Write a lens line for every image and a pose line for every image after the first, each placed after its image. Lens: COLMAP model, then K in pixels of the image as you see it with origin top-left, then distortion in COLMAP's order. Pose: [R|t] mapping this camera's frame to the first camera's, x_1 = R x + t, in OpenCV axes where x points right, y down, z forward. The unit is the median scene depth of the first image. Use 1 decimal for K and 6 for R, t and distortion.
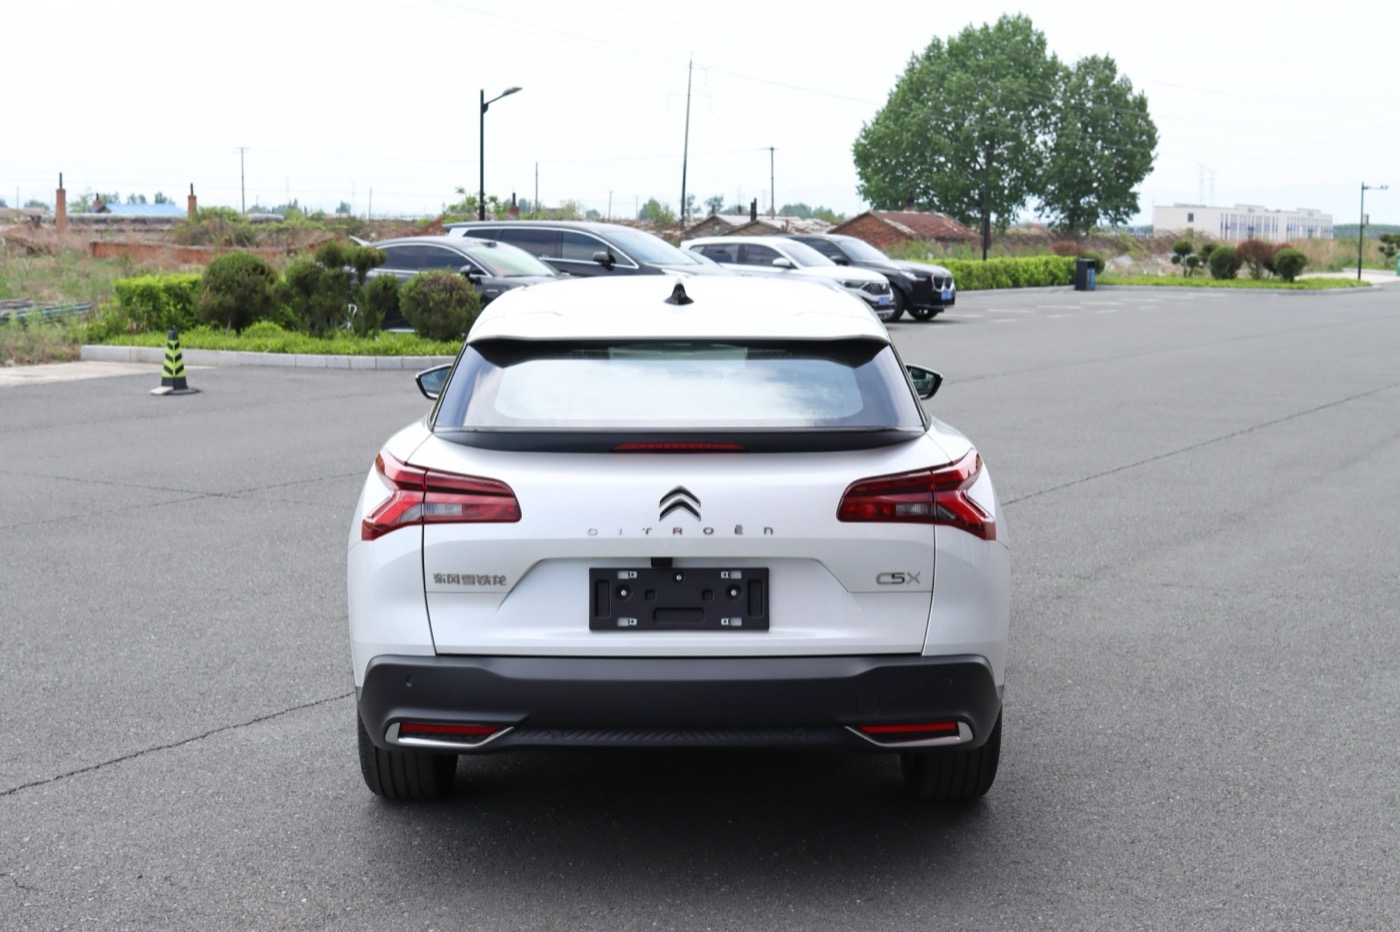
lens RADIAL K [[2037.2, 0, 700.2], [0, 2037.2, 469.6], [0, 0, 1]] dist [-0.182365, 0.000000]
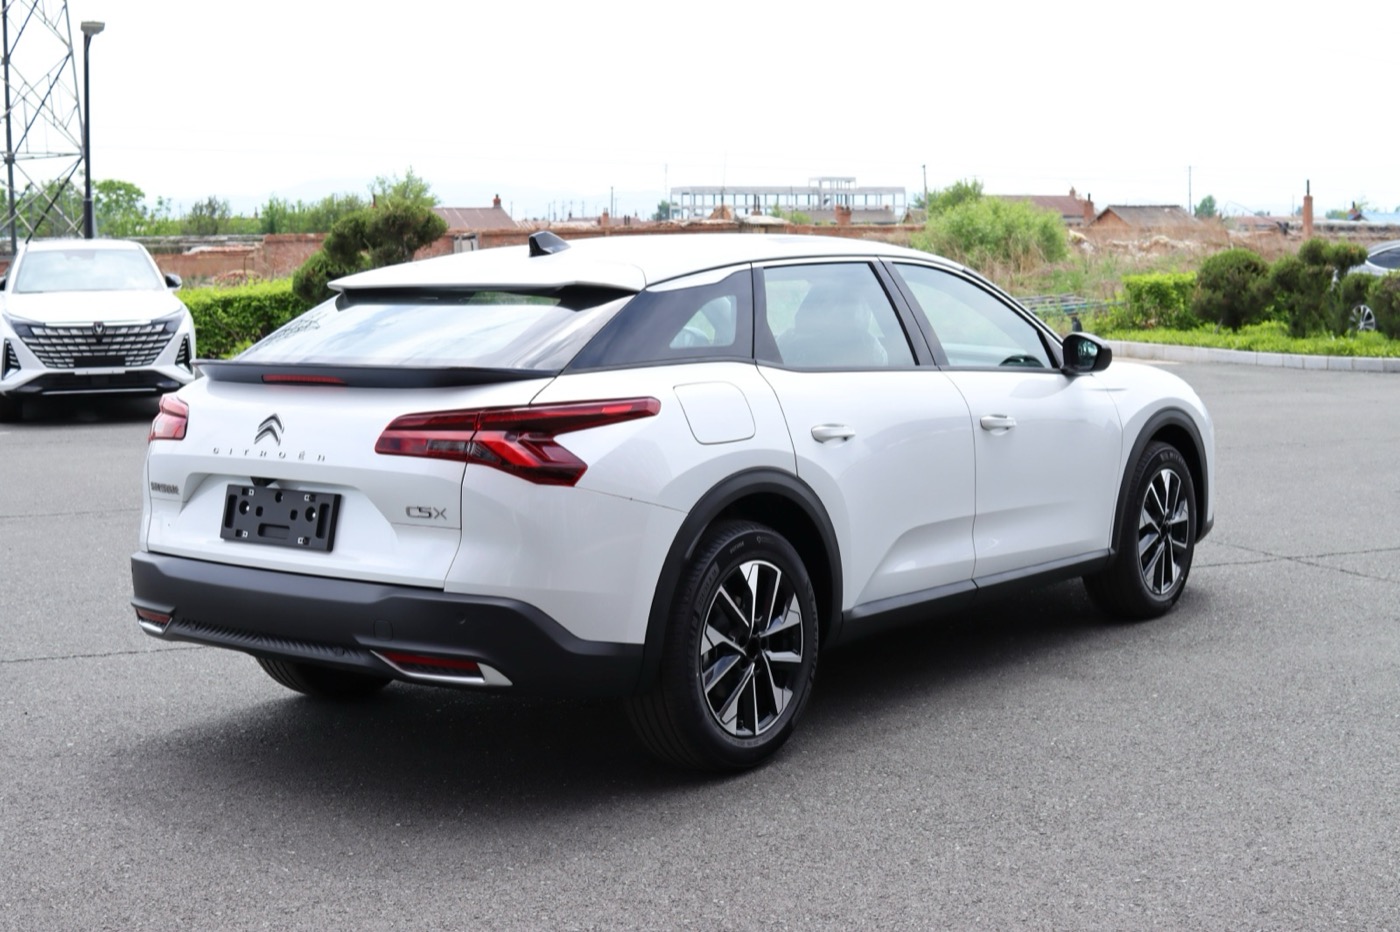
lens RADIAL K [[2037.2, 0, 699.3], [0, 2037.2, 471.6], [0, 0, 1]] dist [-0.182365, 0.000000]
pose [[0.777057, 0.053988, -0.627110, 0.202930], [-0.057784, 0.998226, 0.014337, 0.002503], [0.626772, 0.025096, 0.778799, 0.070554]]
